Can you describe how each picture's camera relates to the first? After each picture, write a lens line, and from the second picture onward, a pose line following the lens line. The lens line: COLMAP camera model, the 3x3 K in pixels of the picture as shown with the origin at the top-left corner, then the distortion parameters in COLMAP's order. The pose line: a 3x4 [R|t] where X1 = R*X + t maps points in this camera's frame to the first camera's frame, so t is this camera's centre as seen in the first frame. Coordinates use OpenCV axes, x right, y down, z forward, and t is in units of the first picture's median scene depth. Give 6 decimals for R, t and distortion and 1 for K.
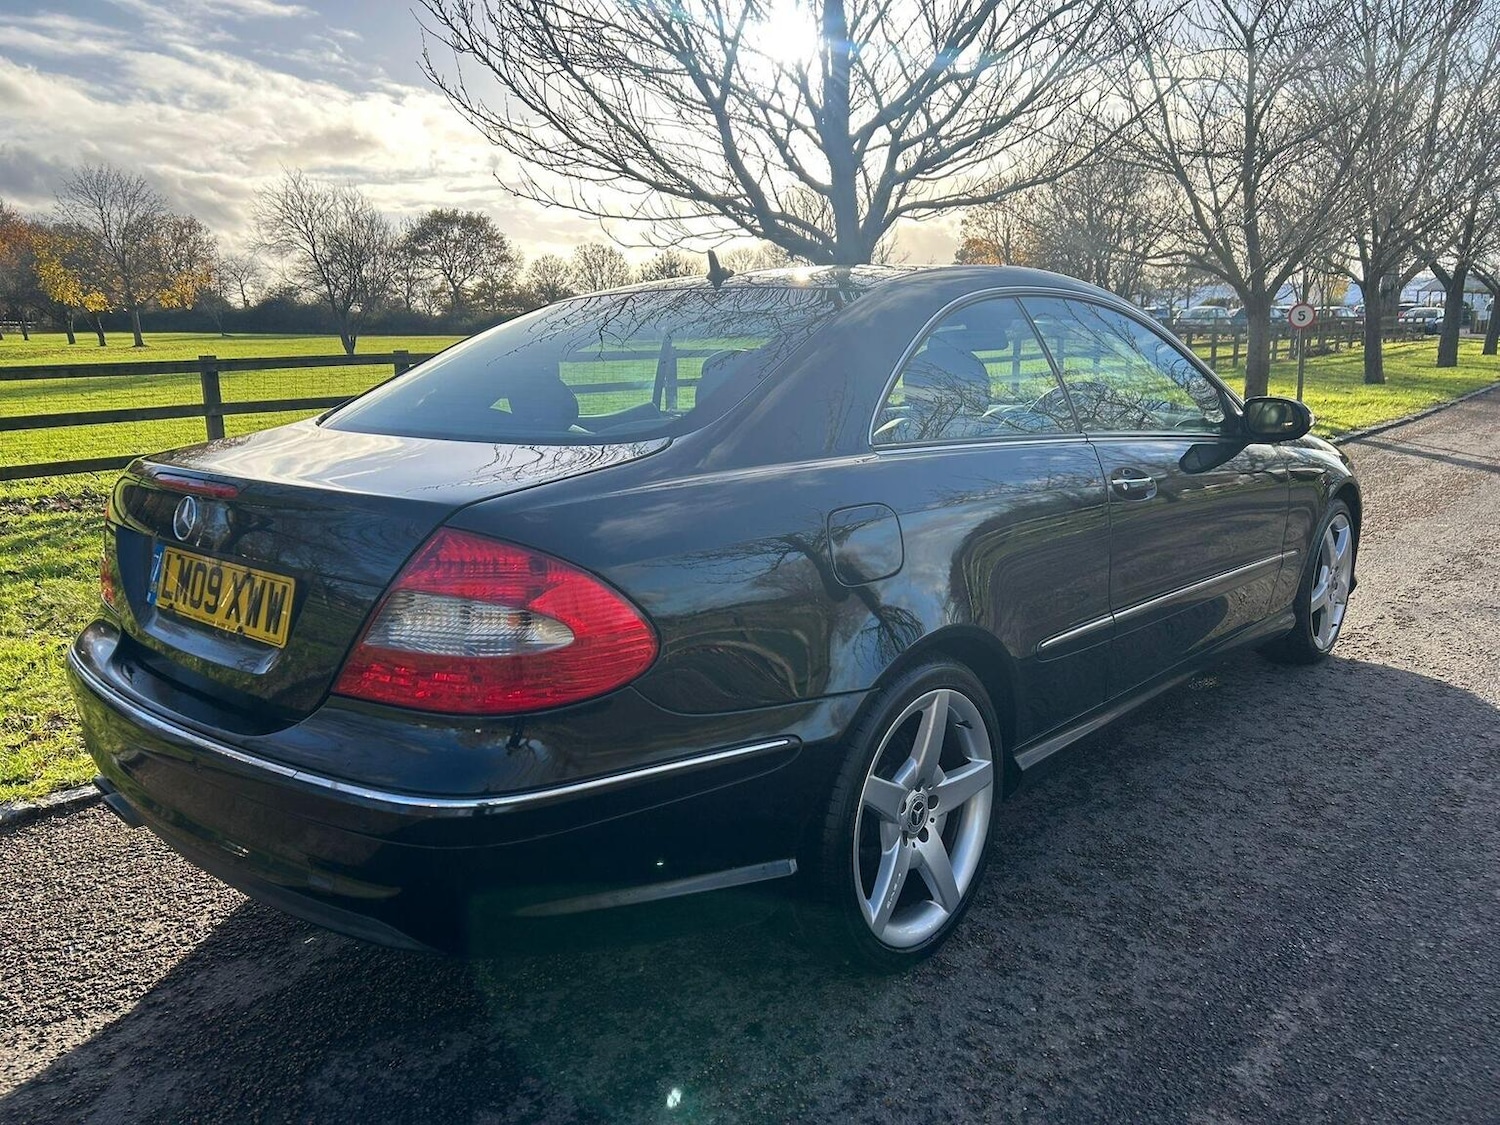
lens RADIAL K [[1134.1, 0, 744.0], [0, 1134.1, 562.5], [0, 0, 1]] dist [0.051637, -0.054848]
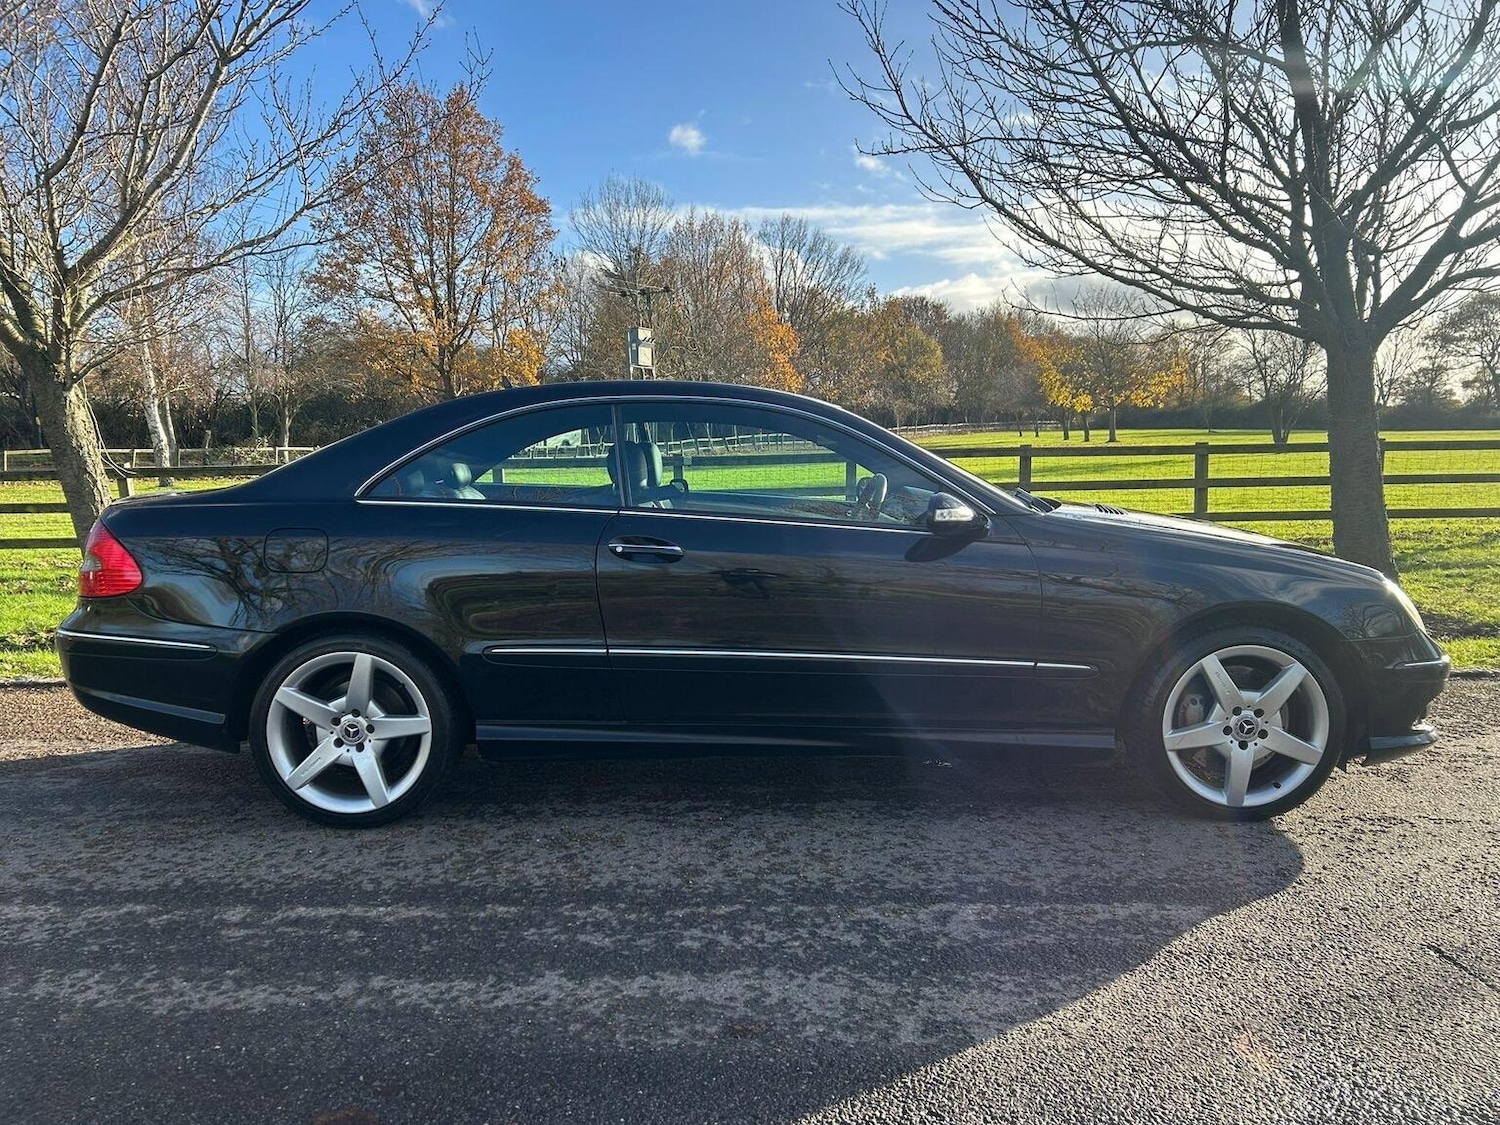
lens RADIAL K [[1134.1, 0, 741.2], [0, 1134.1, 562.0], [0, 0, 1]] dist [0.051637, -0.054848]
pose [[0.658407, 0.084266, -0.747930, 1.095937], [-0.145425, 0.989231, -0.016565, -0.040779], [0.738479, 0.119674, 0.663571, 0.213789]]
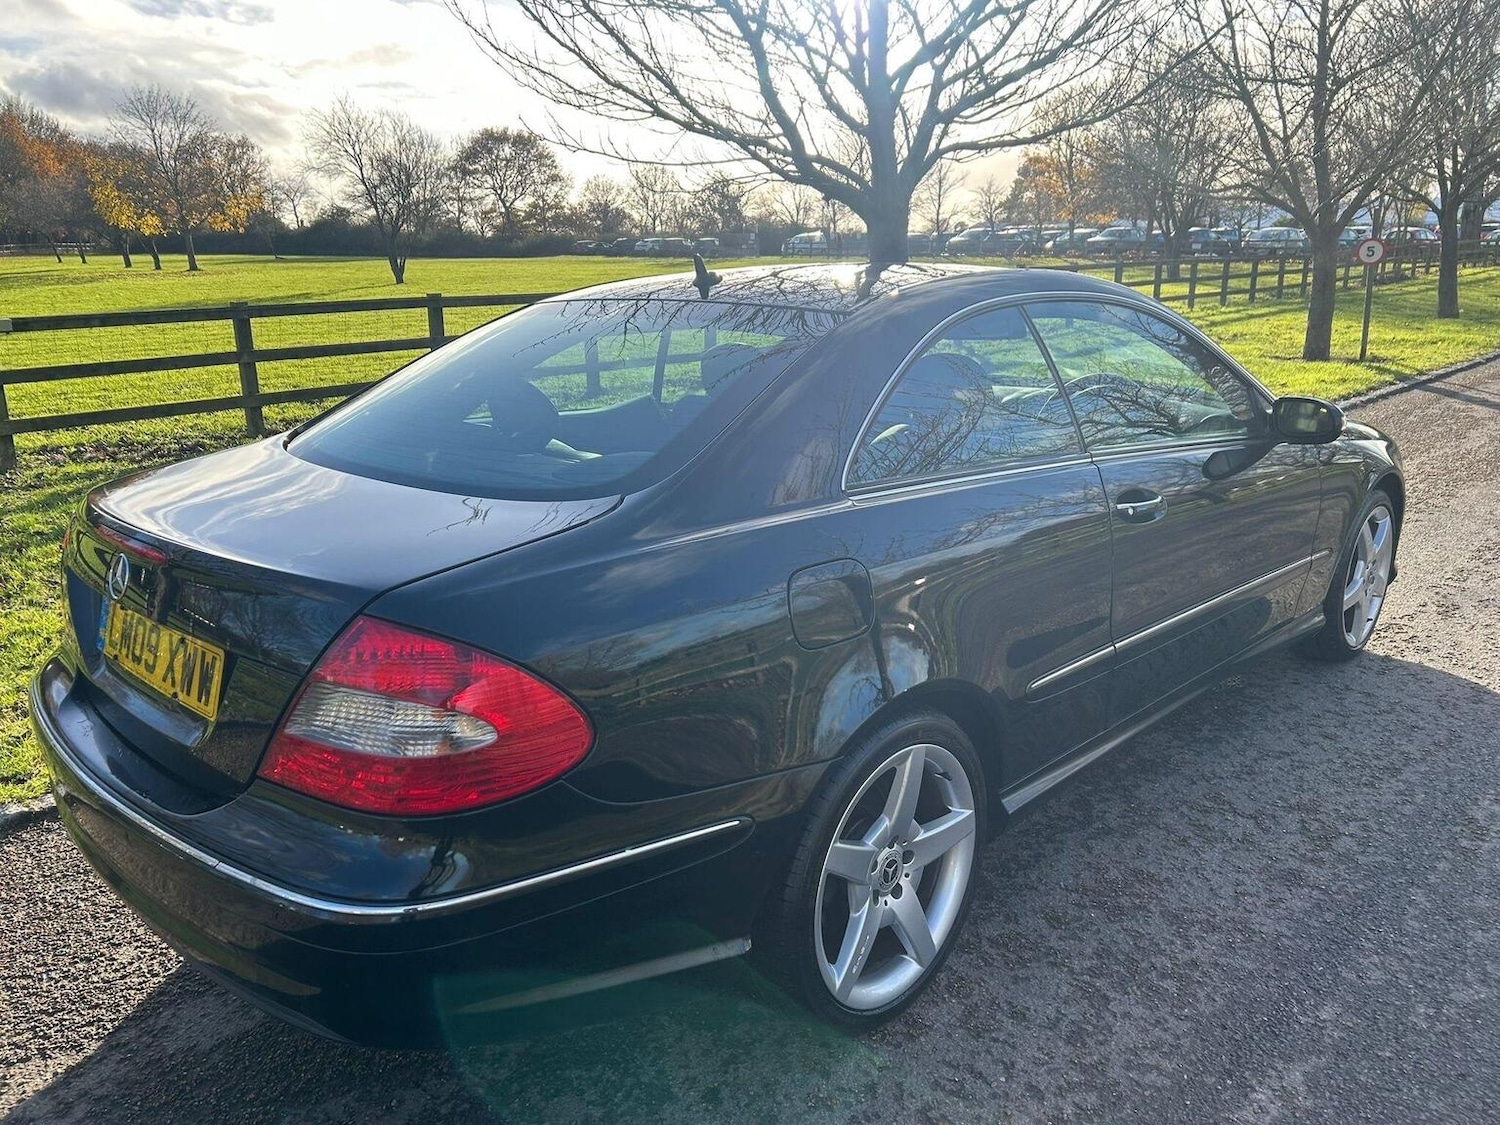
lens RADIAL K [[1134.1, 0, 749.0], [0, 1134.1, 559.7], [0, 0, 1]] dist [0.051637, -0.054848]
pose [[0.999095, 0.011358, -0.040990, 0.045987], [-0.008688, 0.997865, 0.064737, -0.068139], [0.041637, -0.064322, 0.997060, 0.033832]]
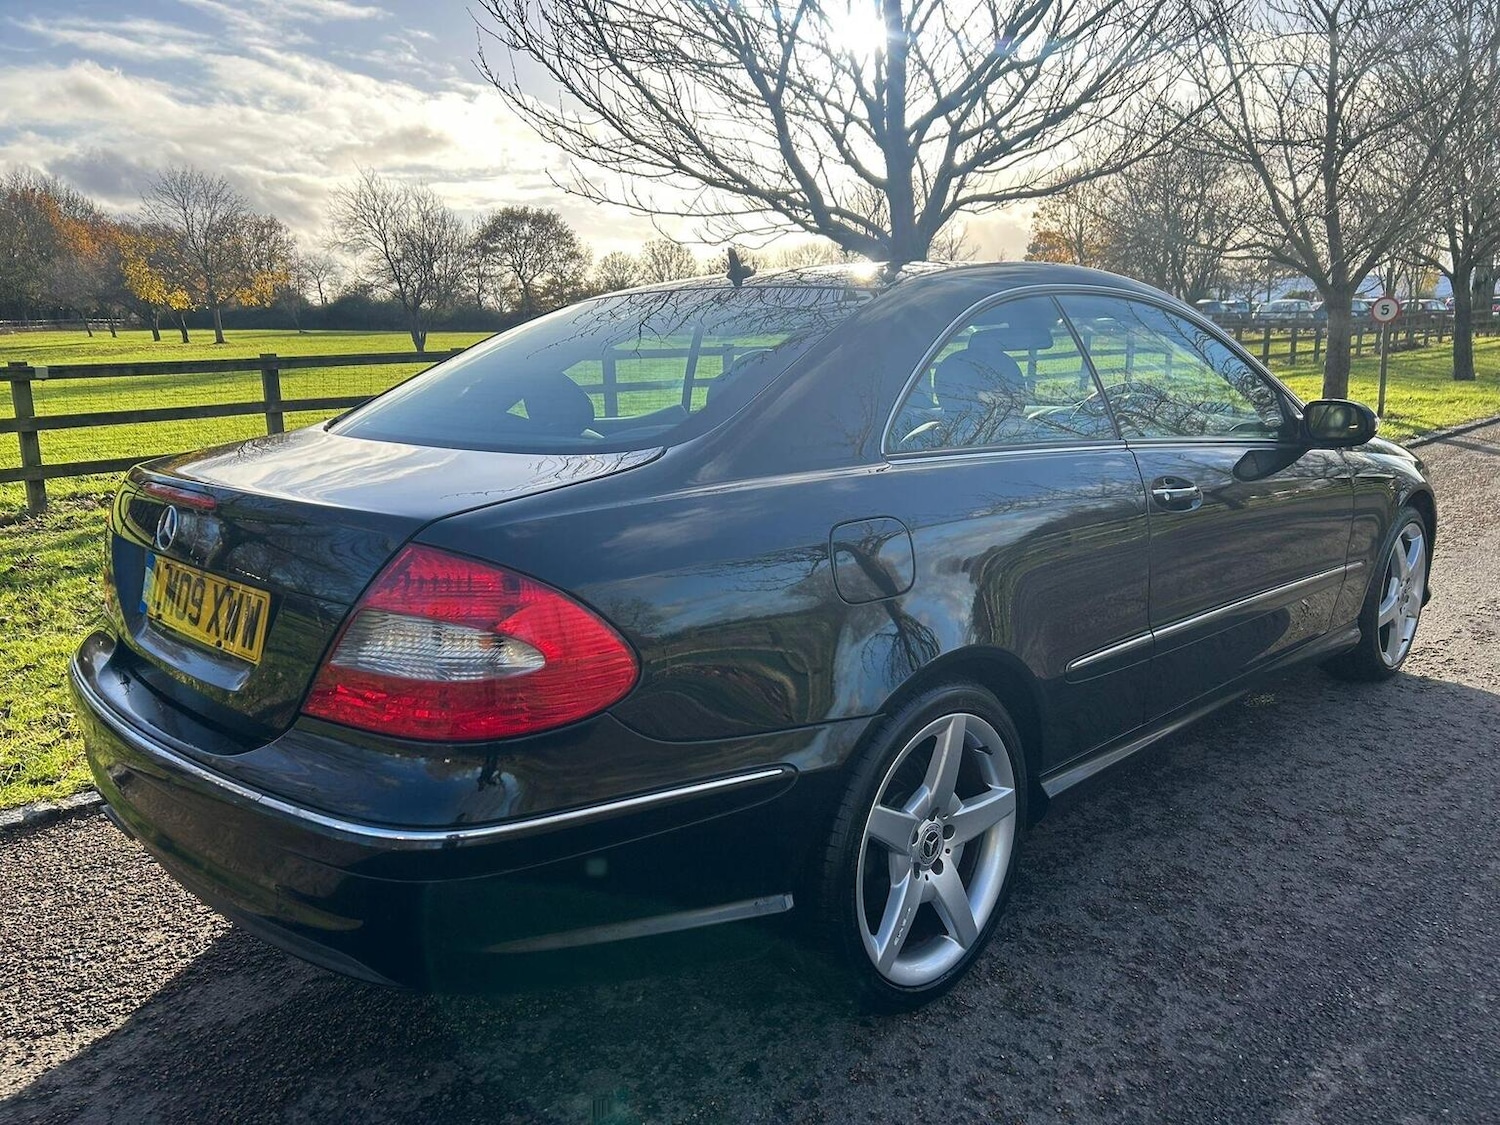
lens RADIAL K [[1134.1, 0, 742.9], [0, 1134.1, 565.1], [0, 0, 1]] dist [0.051637, -0.054848]
pose [[0.998238, 0.009870, -0.058509, 0.032873], [-0.009514, 0.999935, 0.006353, -0.010278], [0.058568, -0.005785, 0.998267, 0.031922]]
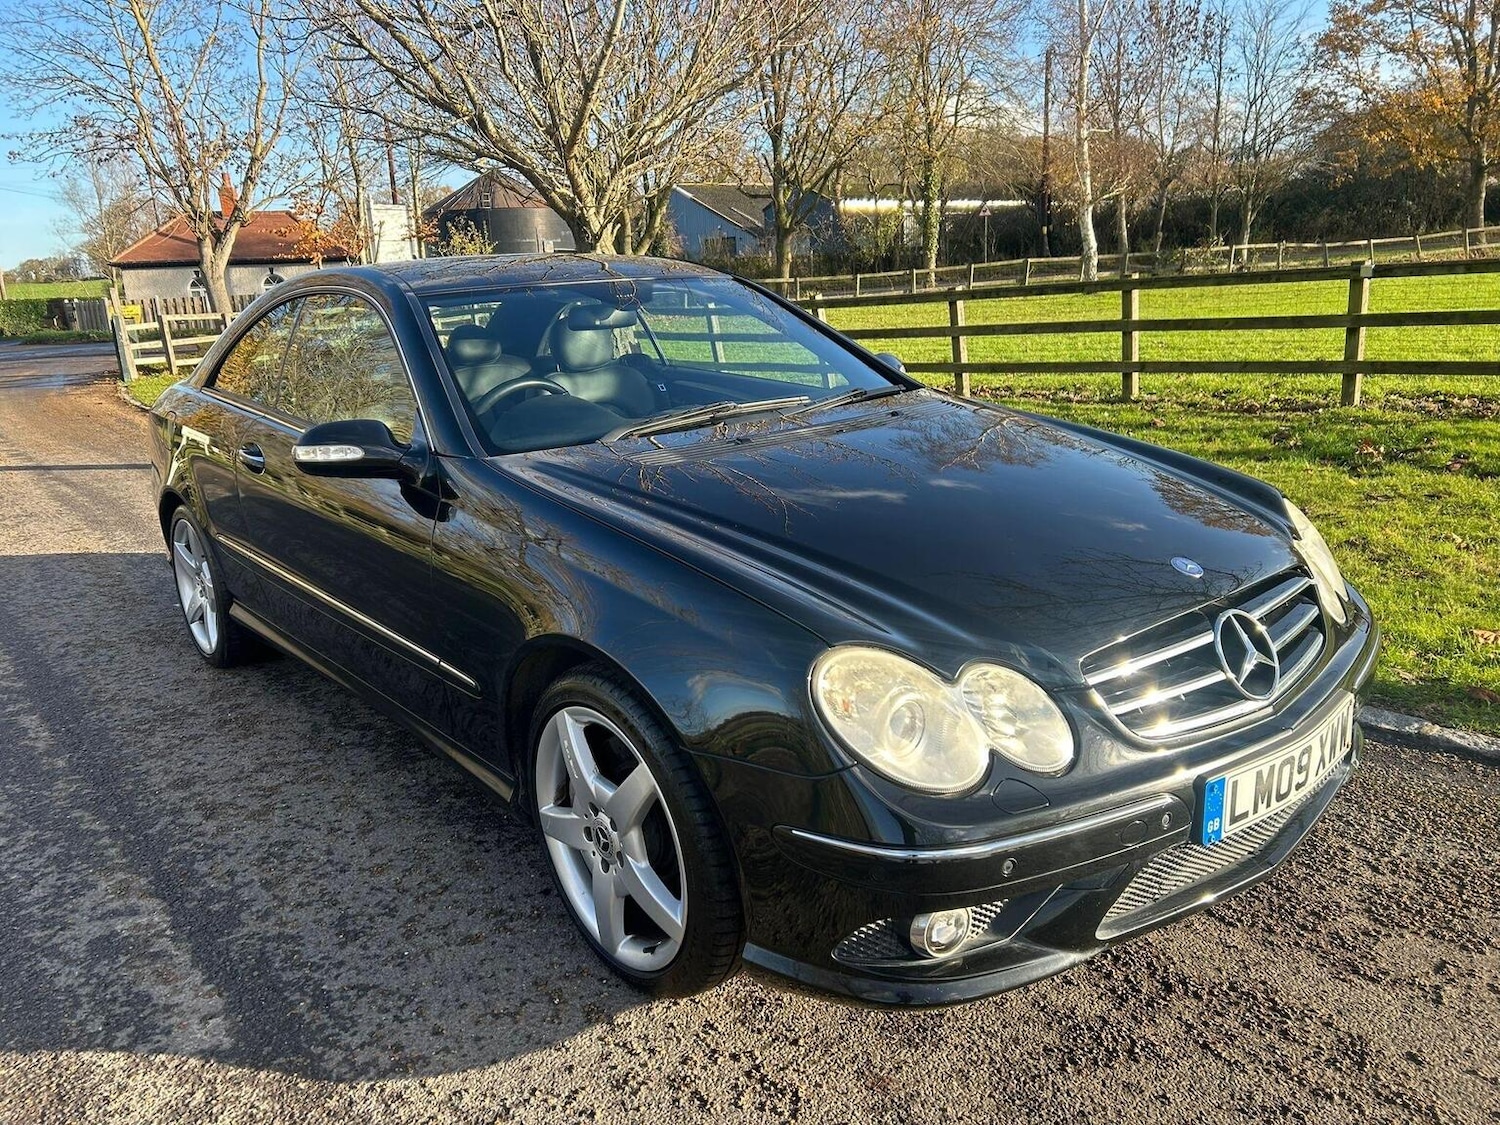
lens RADIAL K [[1134.1, 0, 733.7], [0, 1134.1, 570.1], [0, 0, 1]] dist [0.051637, -0.054848]
pose [[-0.162051, 0.269799, -0.949183, 1.180898], [-0.130683, 0.947556, 0.291648, -0.308431], [0.978091, 0.171304, -0.118294, 1.365968]]
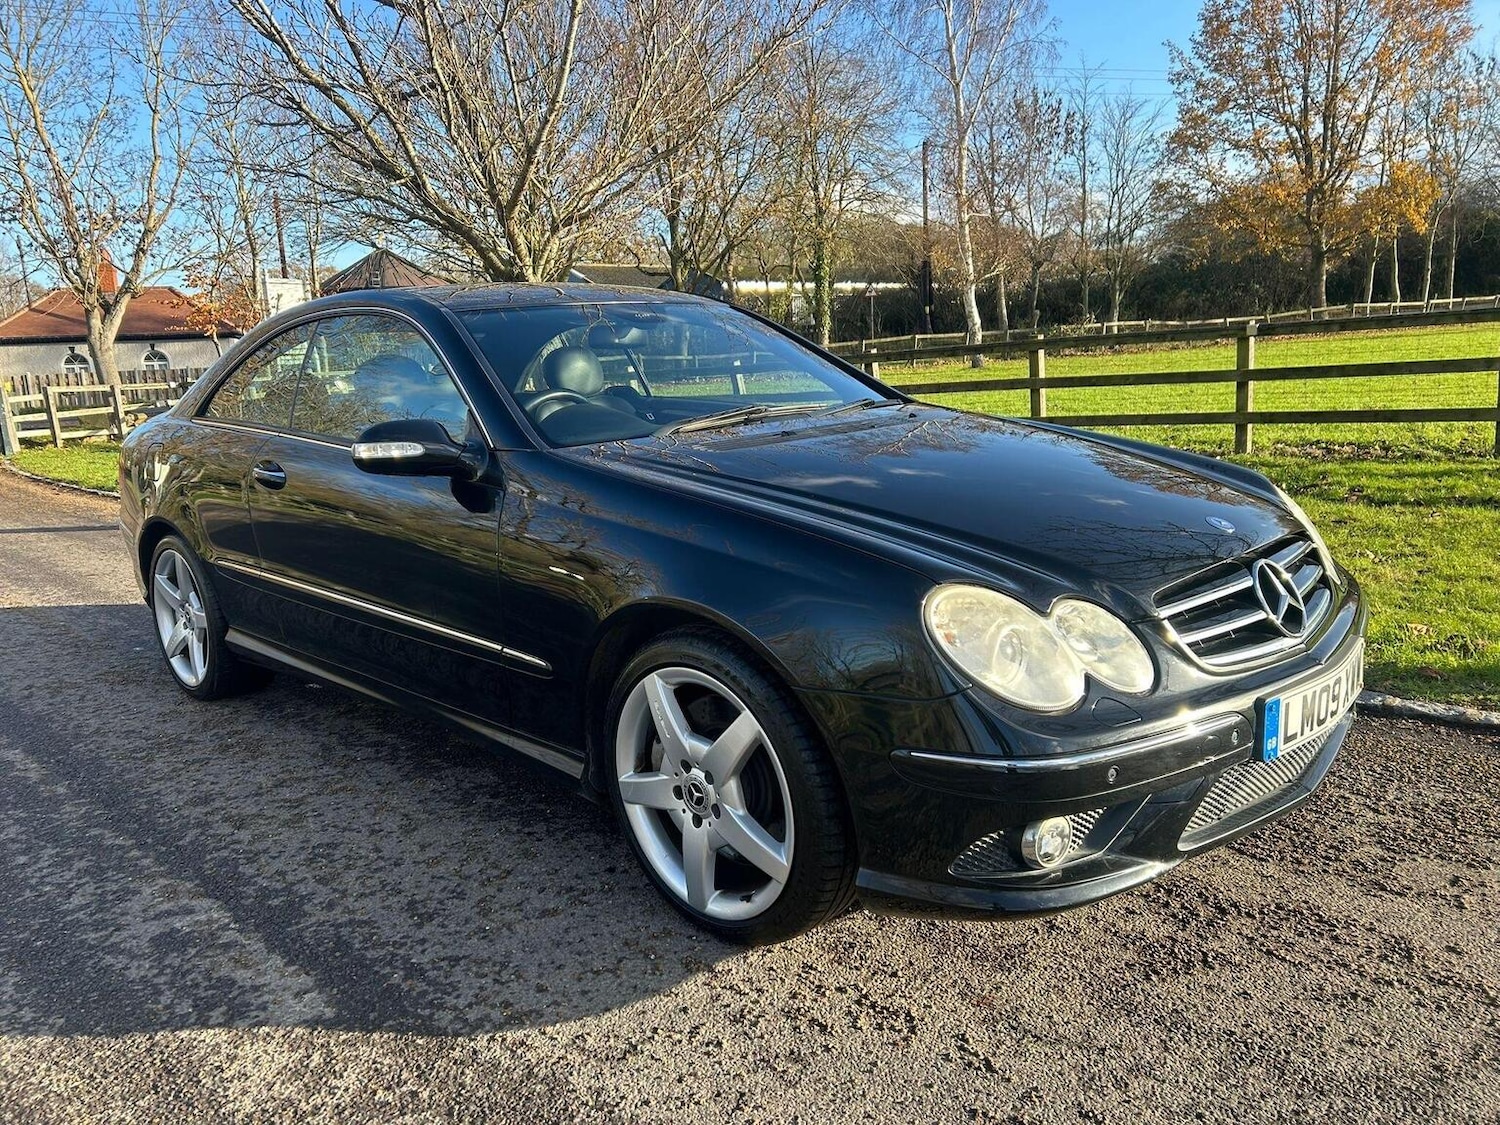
lens RADIAL K [[1134.1, 0, 736.2], [0, 1134.1, 565.7], [0, 0, 1]] dist [0.051637, -0.054848]
pose [[-0.063626, 0.204026, -0.976896, 1.249429], [-0.133858, 0.968289, 0.210947, -0.245341], [0.988956, 0.144187, -0.034298, 1.273305]]
